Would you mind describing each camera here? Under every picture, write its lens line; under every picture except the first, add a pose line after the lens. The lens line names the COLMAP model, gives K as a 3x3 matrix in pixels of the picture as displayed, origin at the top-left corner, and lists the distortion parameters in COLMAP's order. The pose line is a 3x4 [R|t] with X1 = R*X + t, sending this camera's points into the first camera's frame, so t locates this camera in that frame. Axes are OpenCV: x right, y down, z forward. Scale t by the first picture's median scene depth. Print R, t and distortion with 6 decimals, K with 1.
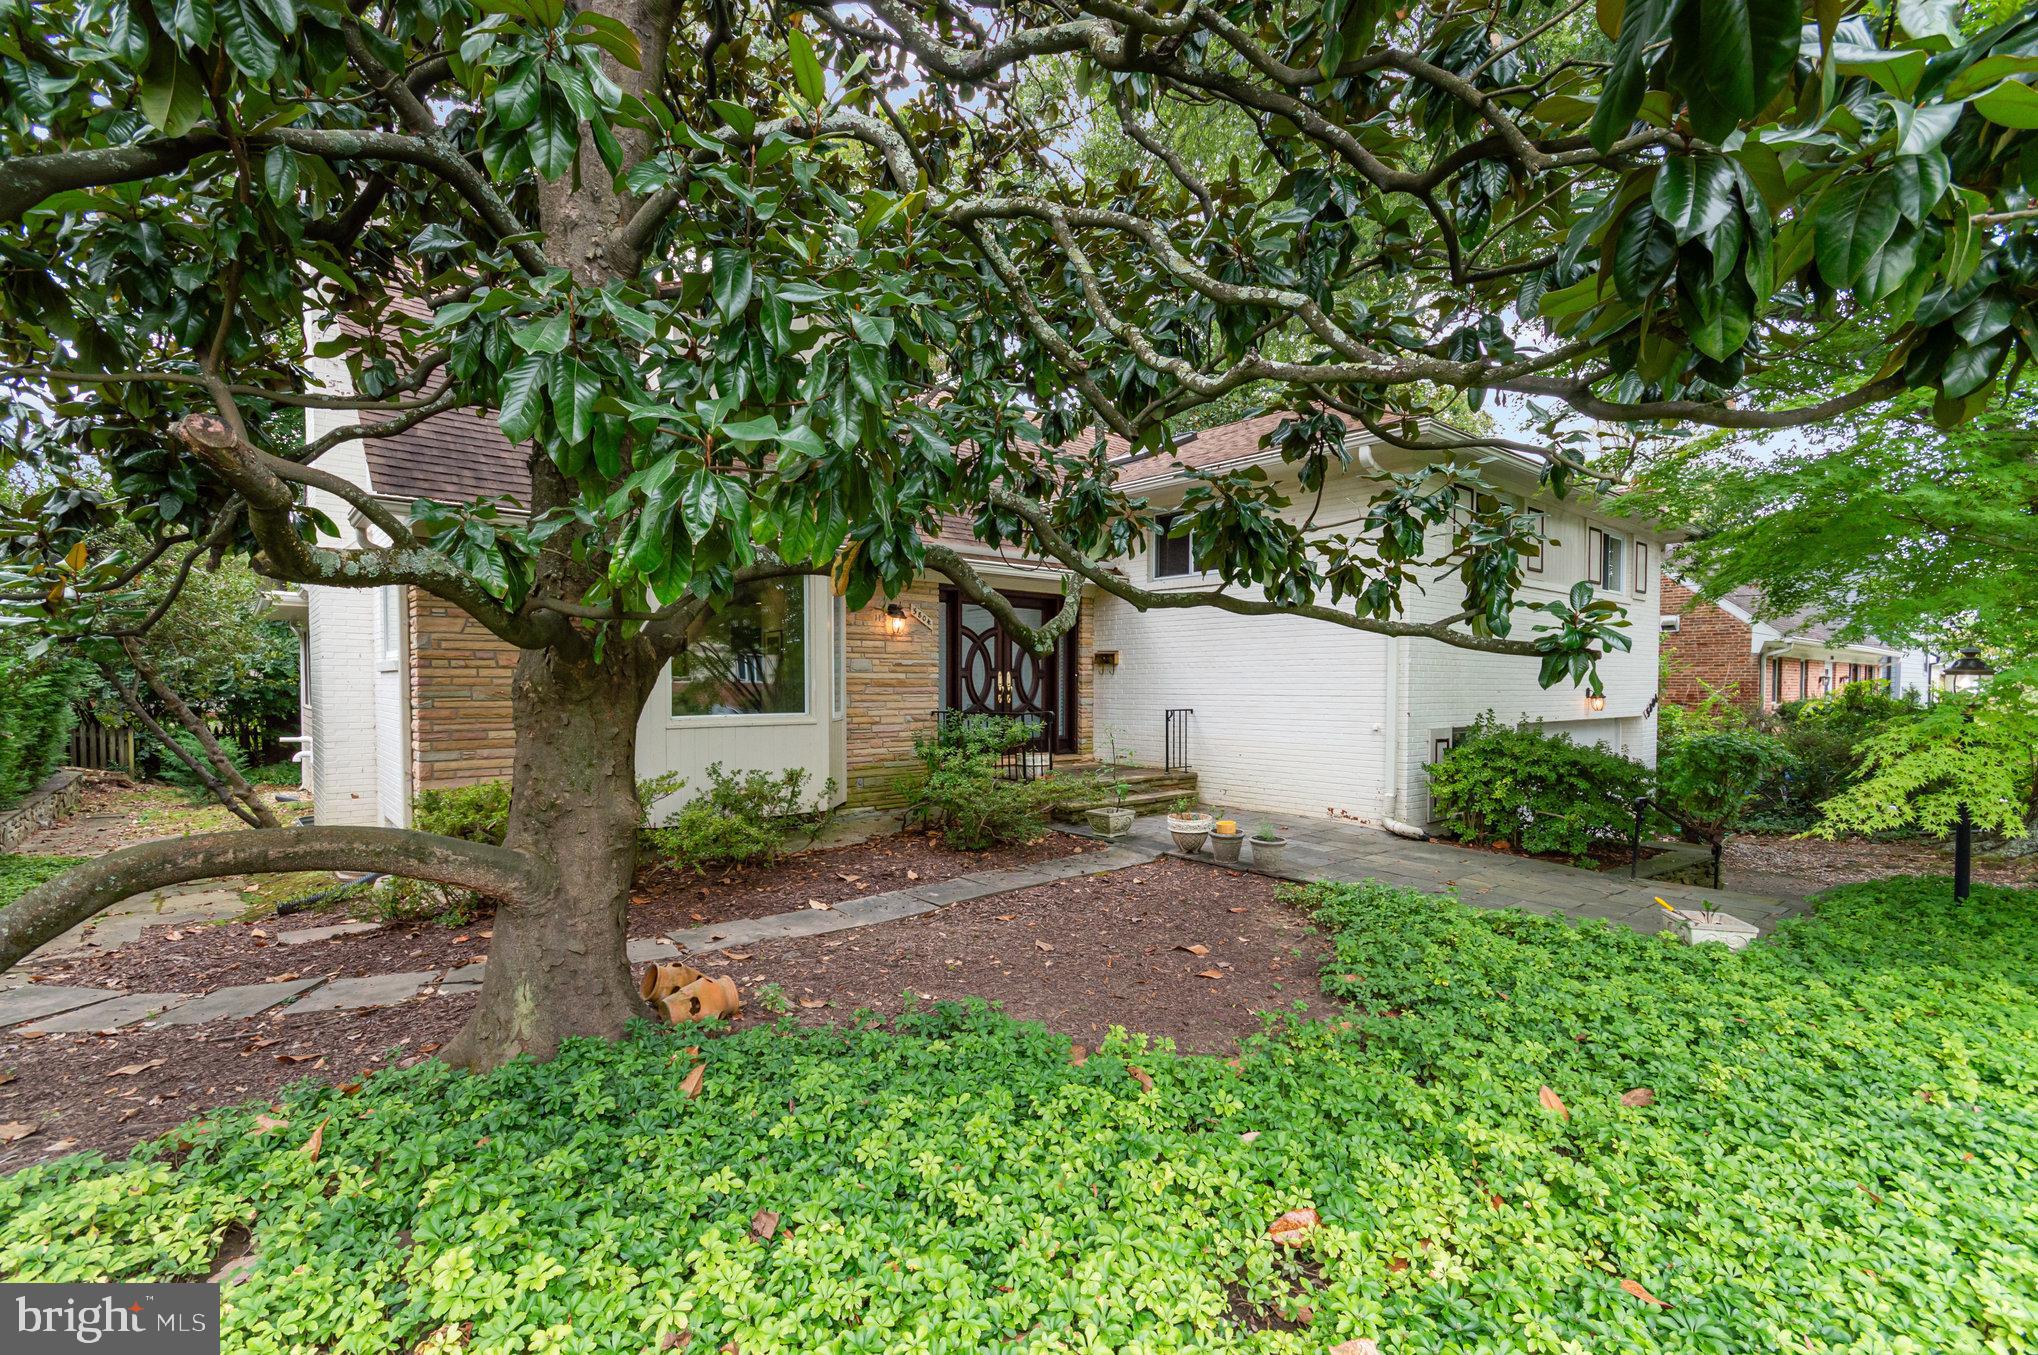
lens RADIAL K [[908.3, 0, 1019.6], [0, 908.3, 711.5], [0, 0, 1]] dist [-0.000206, -0.000058]
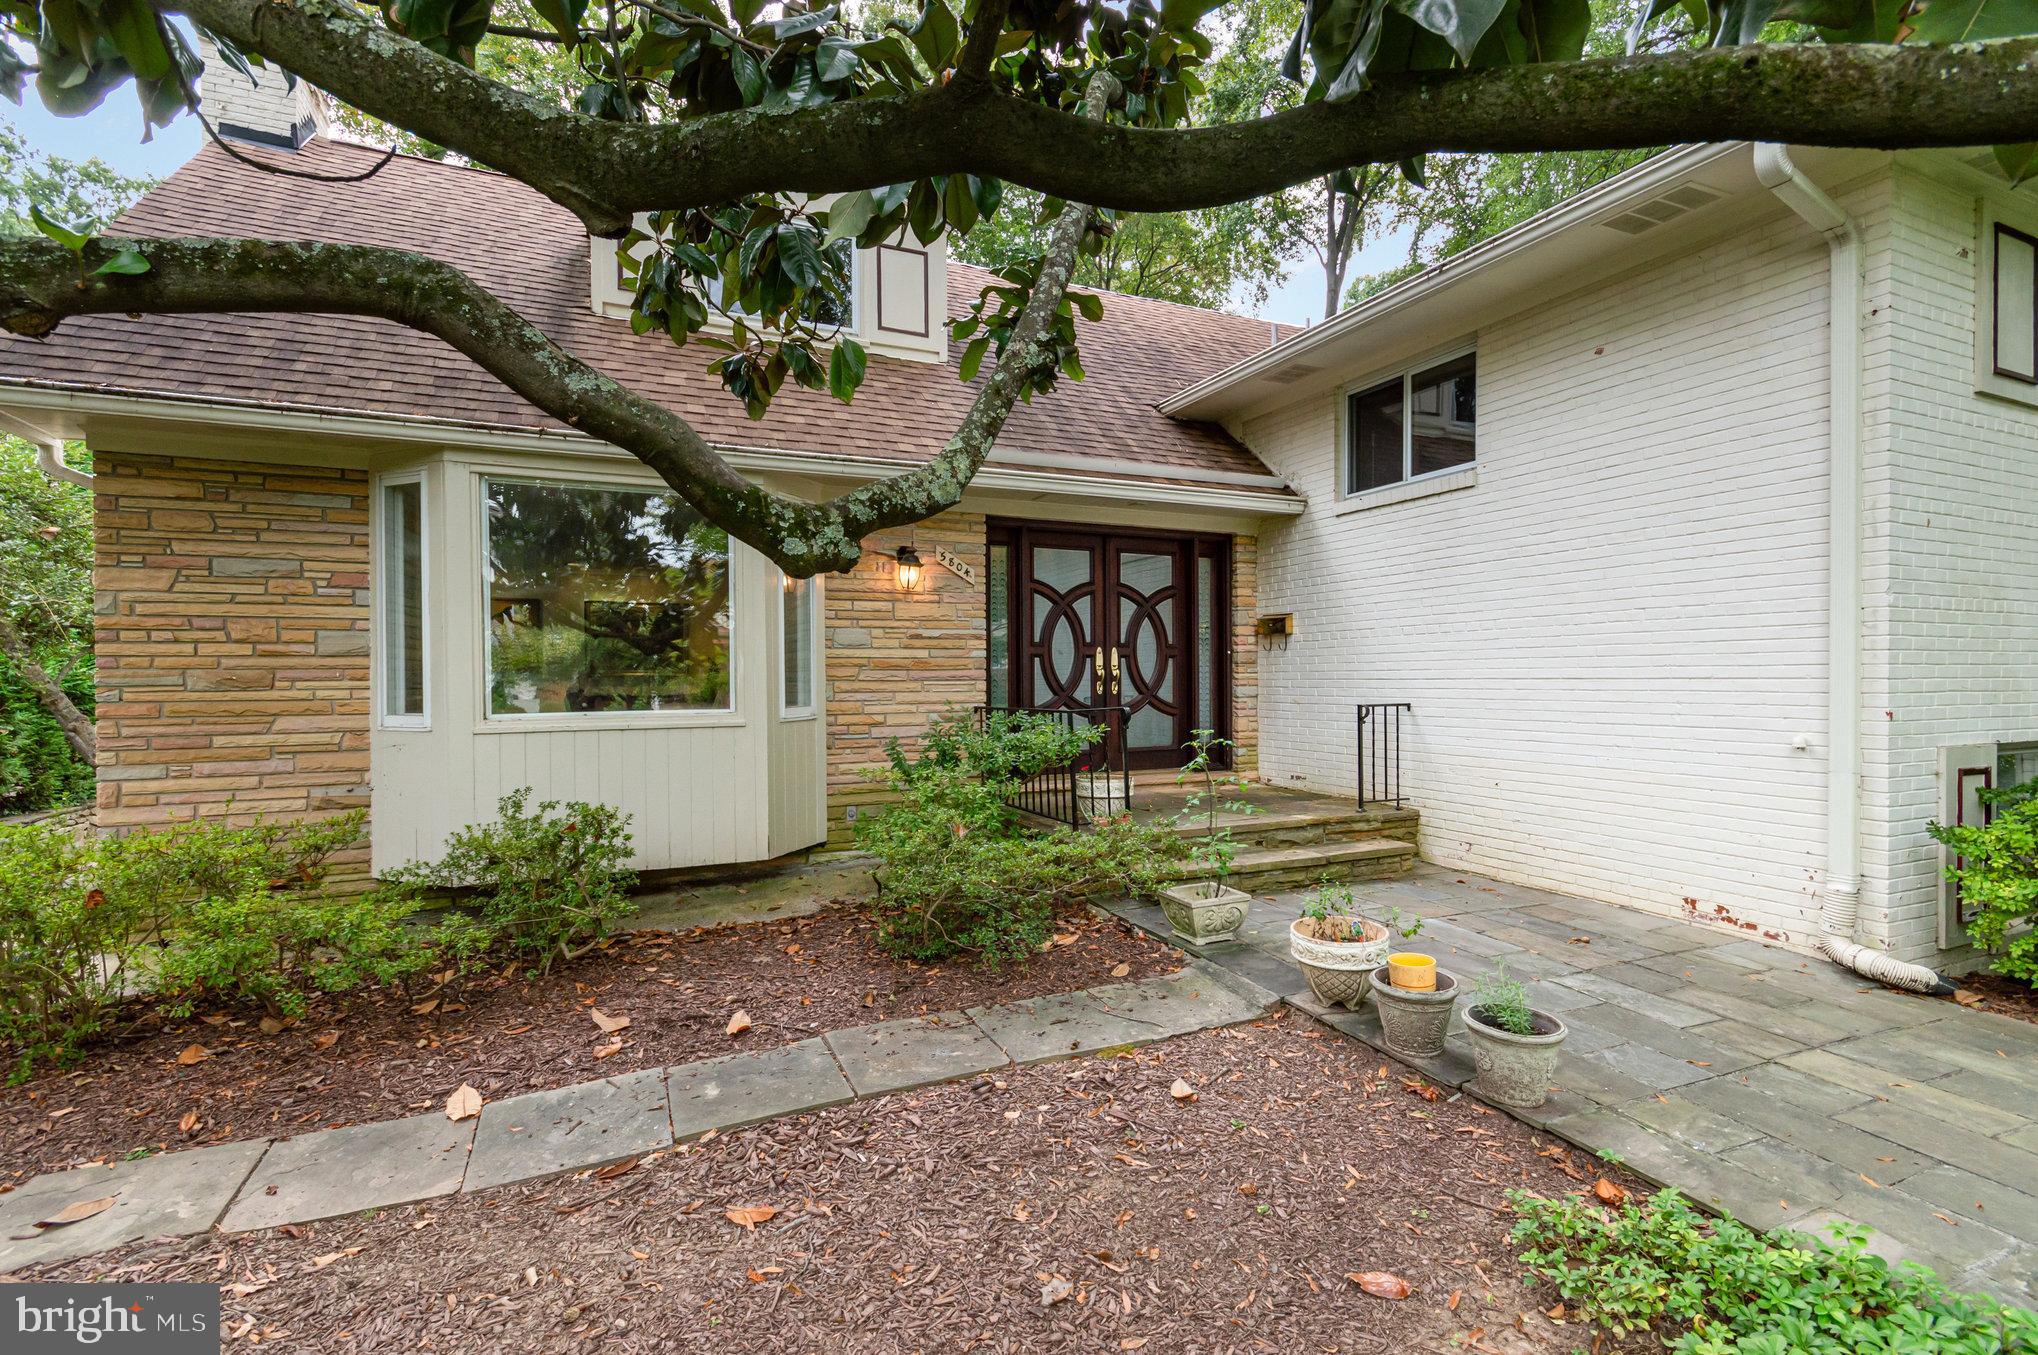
lens RADIAL K [[888.8, 0, 1019.0], [0, 888.8, 677.5], [0, 0, 1]] dist [0.010070, -0.000093]
pose [[0.952437, -0.008821, -0.304609, 0.127918], [-0.001093, 0.999476, -0.032359, -0.000438], [0.304735, 0.031153, 0.951928, 0.374038]]
